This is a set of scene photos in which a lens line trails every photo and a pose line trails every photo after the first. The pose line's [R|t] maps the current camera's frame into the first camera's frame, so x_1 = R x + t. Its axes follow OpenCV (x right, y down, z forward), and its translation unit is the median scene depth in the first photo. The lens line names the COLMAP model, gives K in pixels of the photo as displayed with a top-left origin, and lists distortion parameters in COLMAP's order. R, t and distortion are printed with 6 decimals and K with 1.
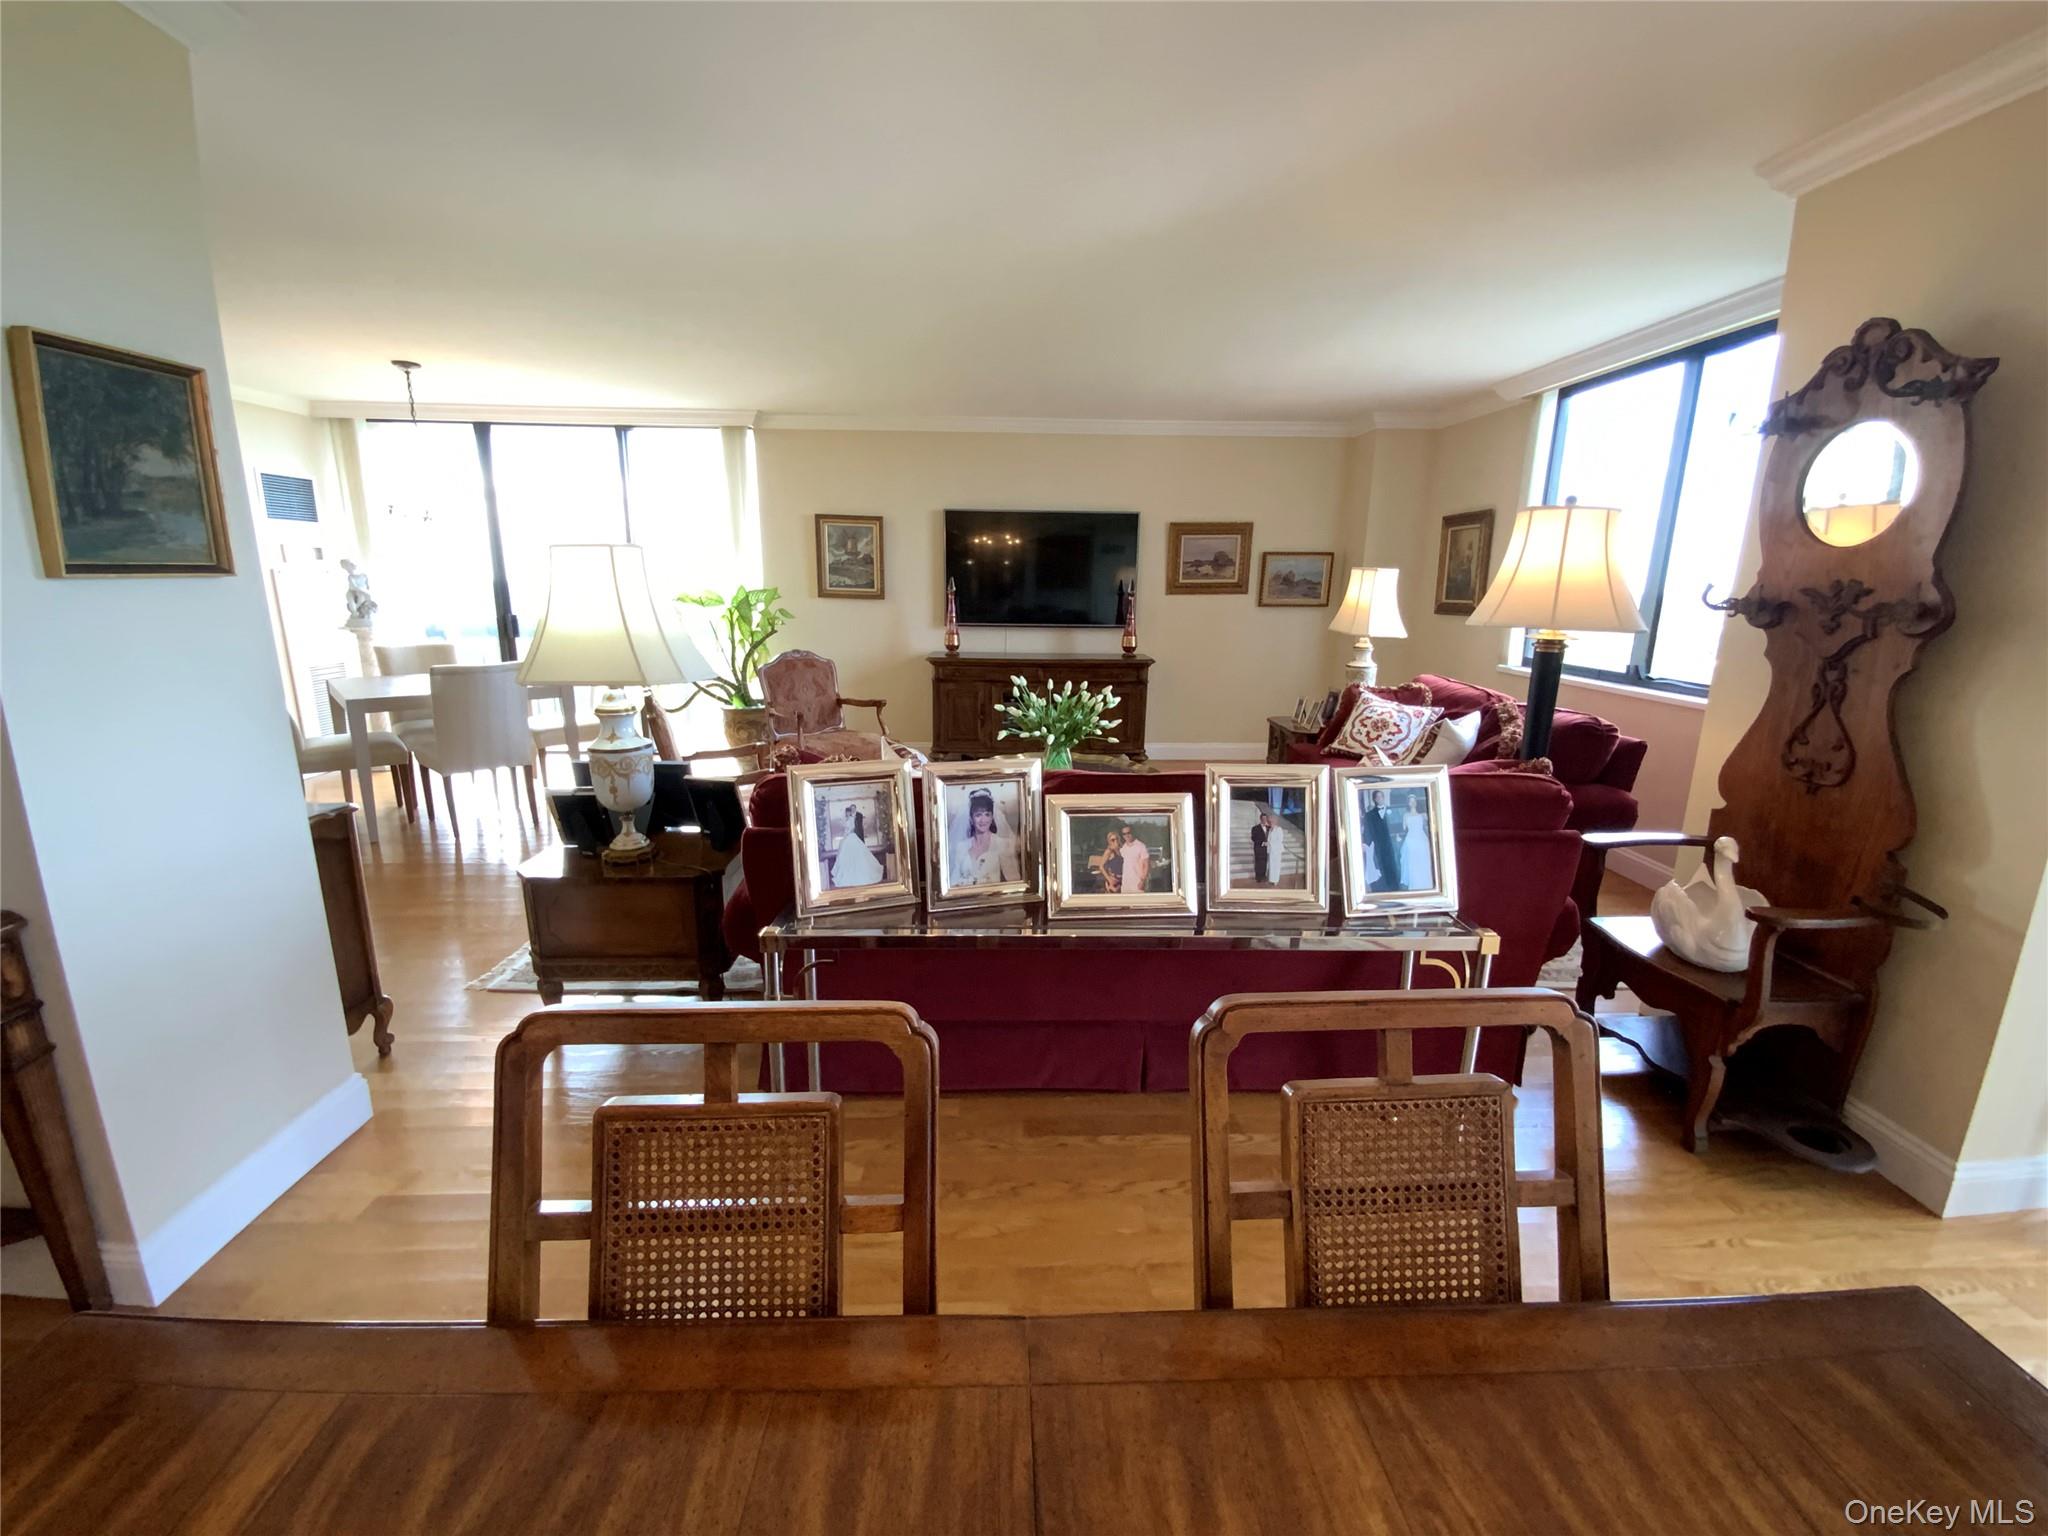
lens RADIAL K [[828.1, 0, 1024.6], [0, 828.1, 769.3], [0, 0, 1]] dist [0.026532, -0.022231]
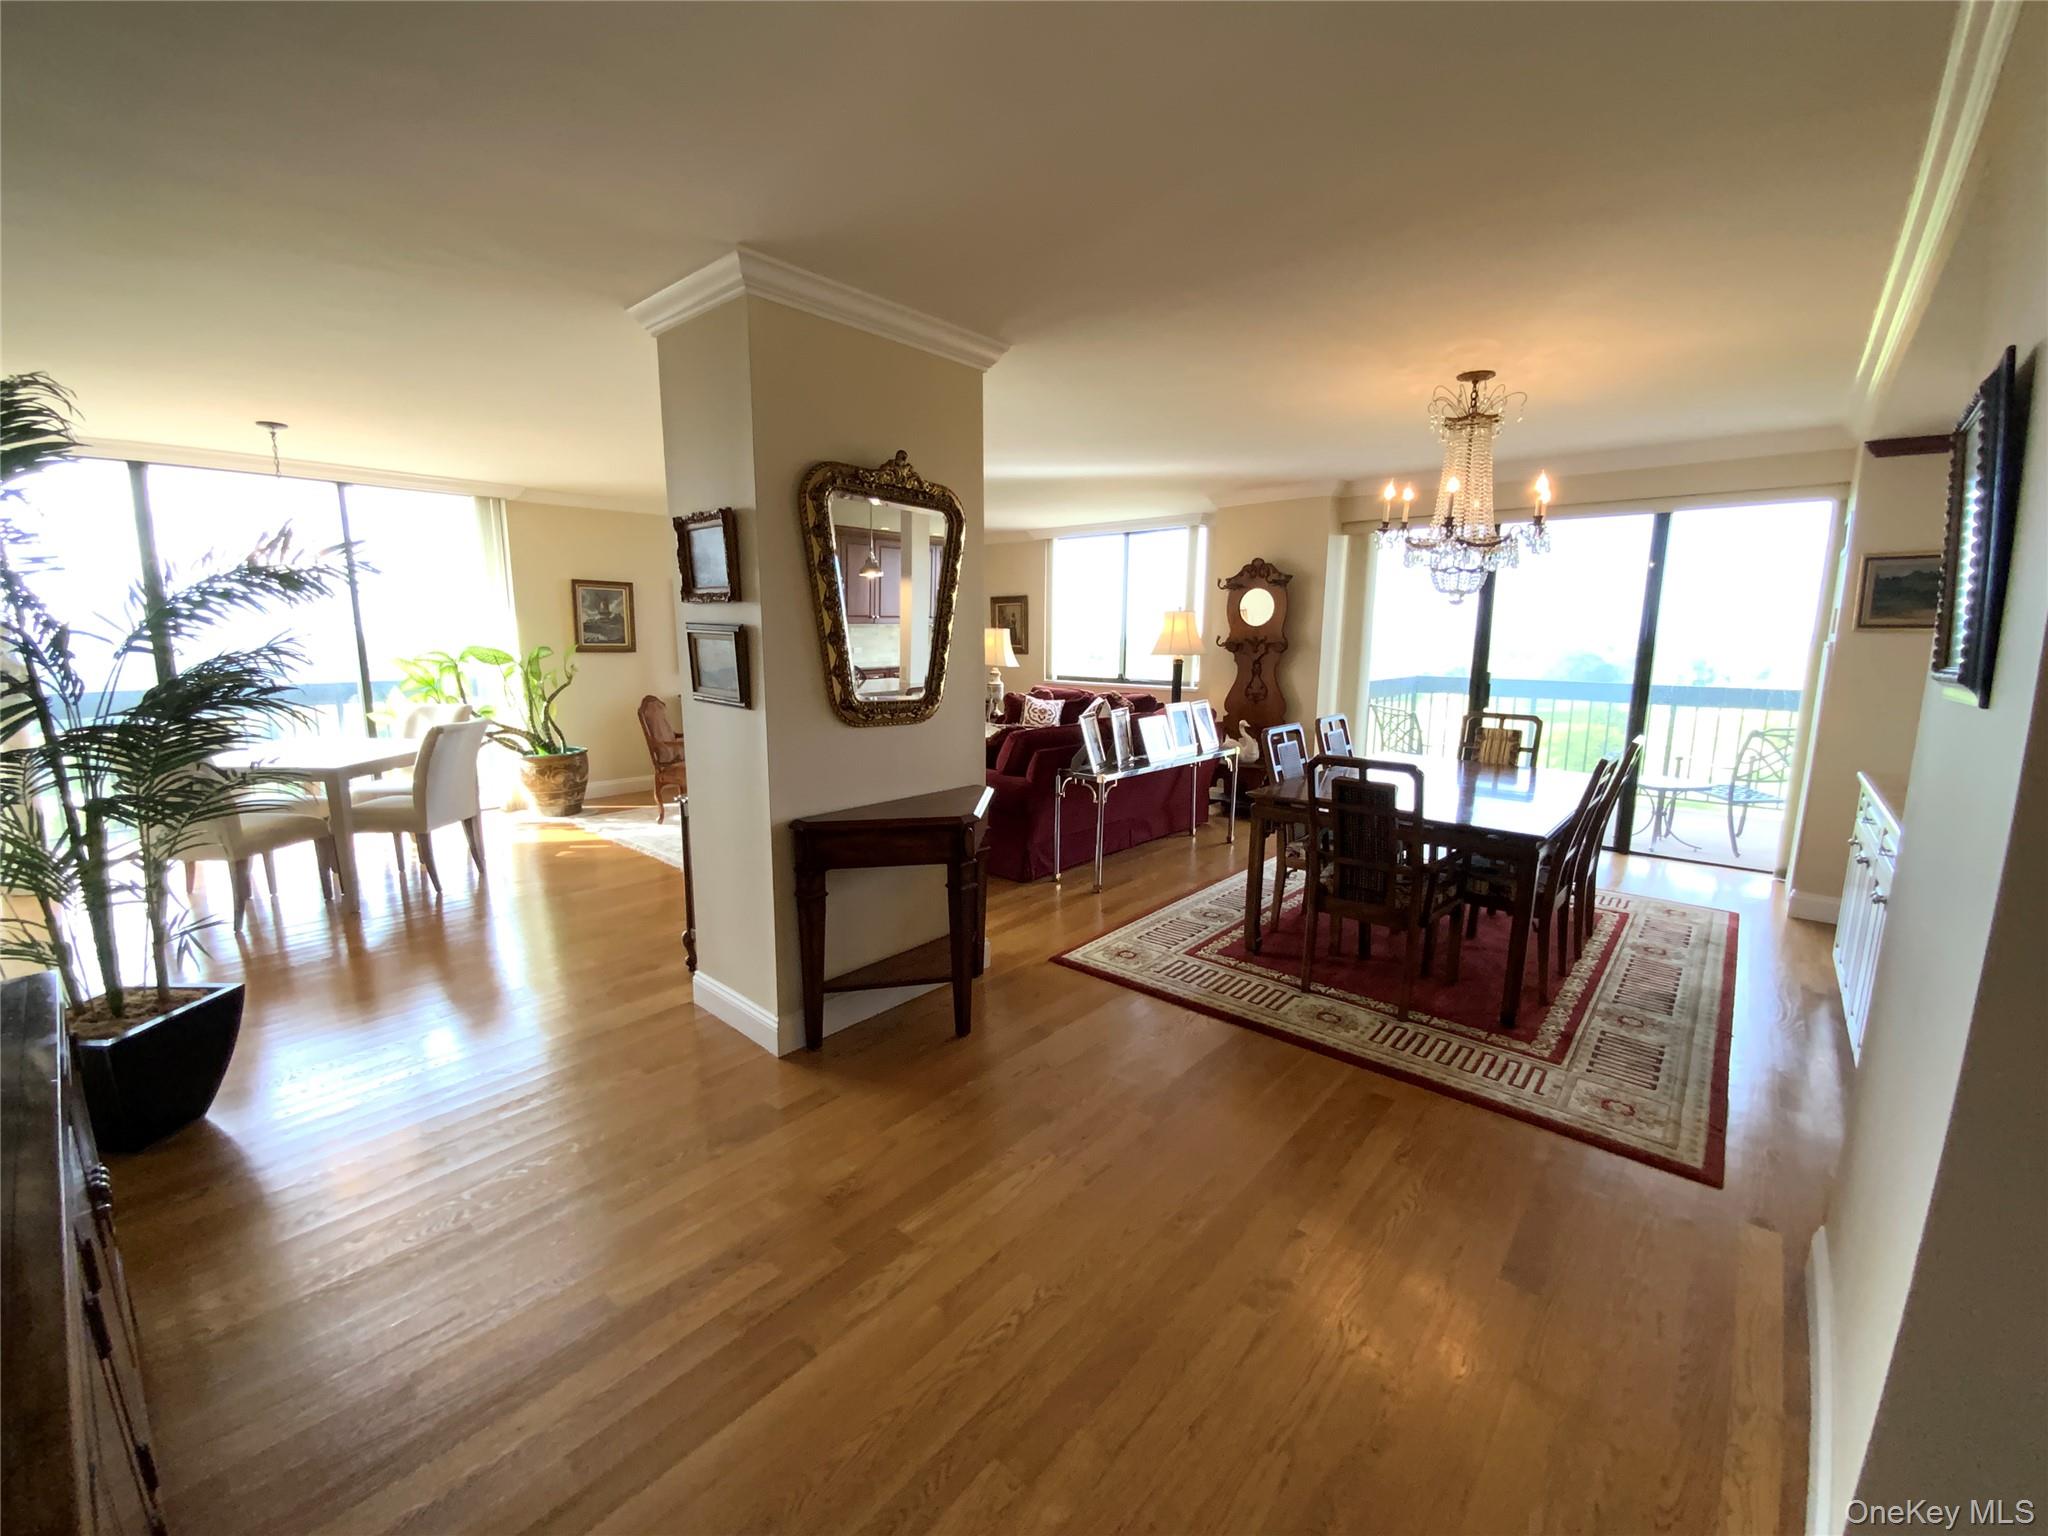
lens RADIAL K [[828.1, 0, 1024.6], [0, 828.1, 769.3], [0, 0, 1]] dist [0.026532, -0.022231]
pose [[0.686407, -0.127027, 0.716037, -0.705619], [0.164281, 0.986259, 0.017482, 0.027164], [-0.708419, 0.105632, 0.697843, -0.197134]]
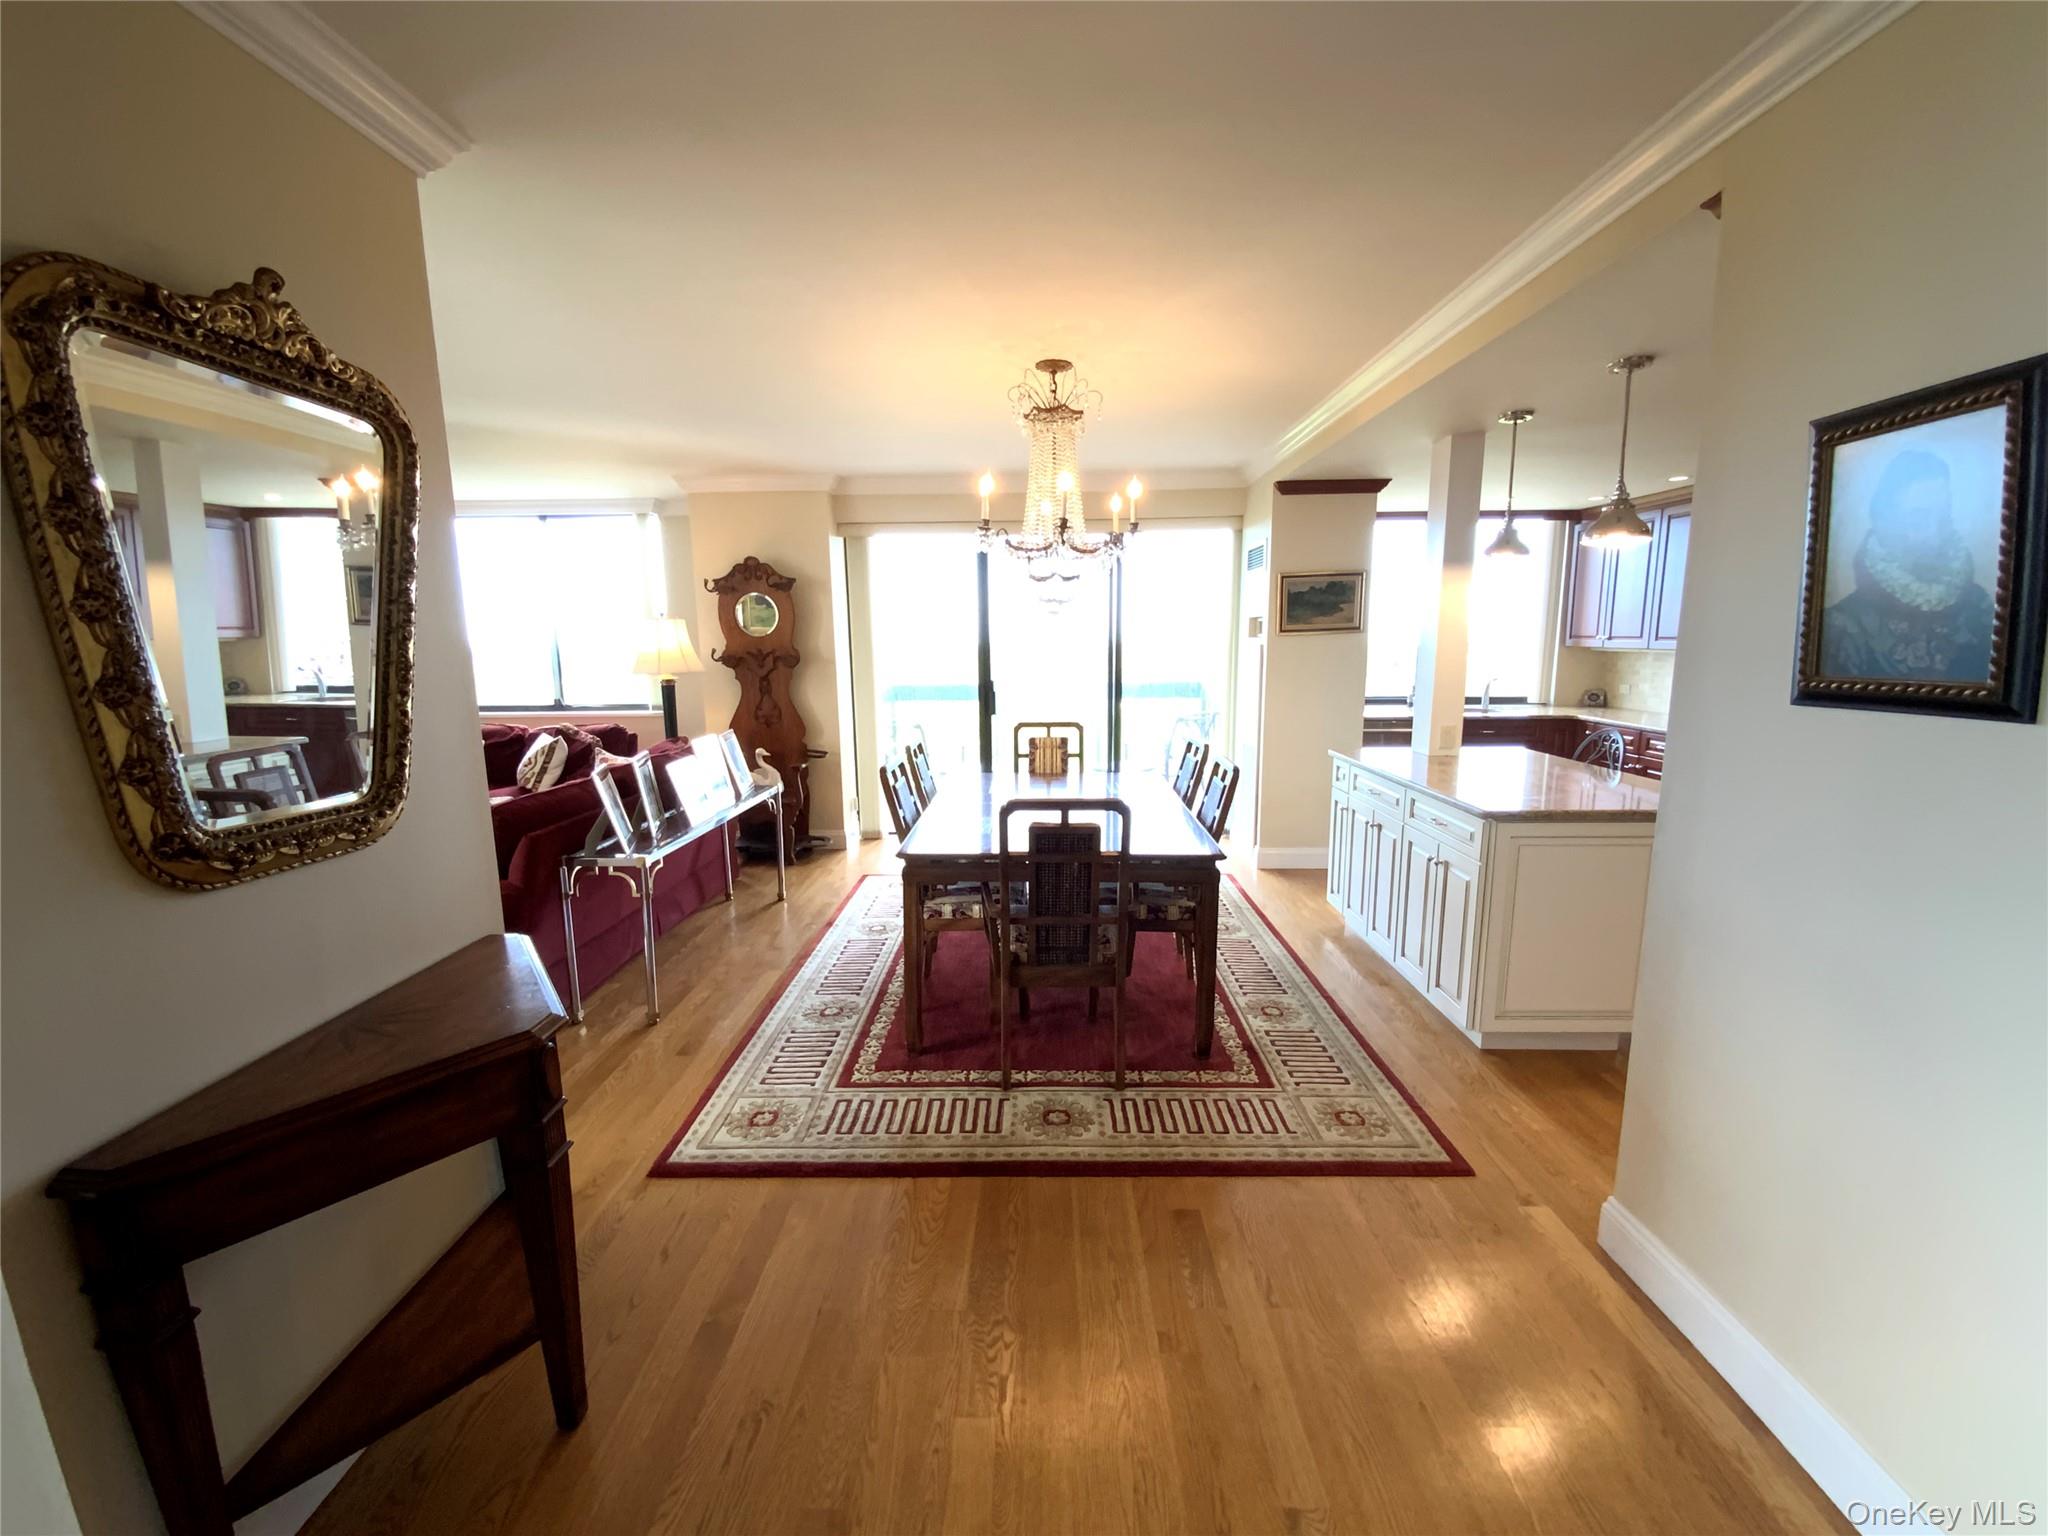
lens RADIAL K [[828.1, 0, 1024.6], [0, 828.1, 769.3], [0, 0, 1]] dist [0.026532, -0.022231]
pose [[0.056658, -0.170620, 0.983707, -0.606328], [0.233245, 0.960286, 0.153124, -0.021585], [-0.970766, 0.220769, 0.094204, -0.006687]]
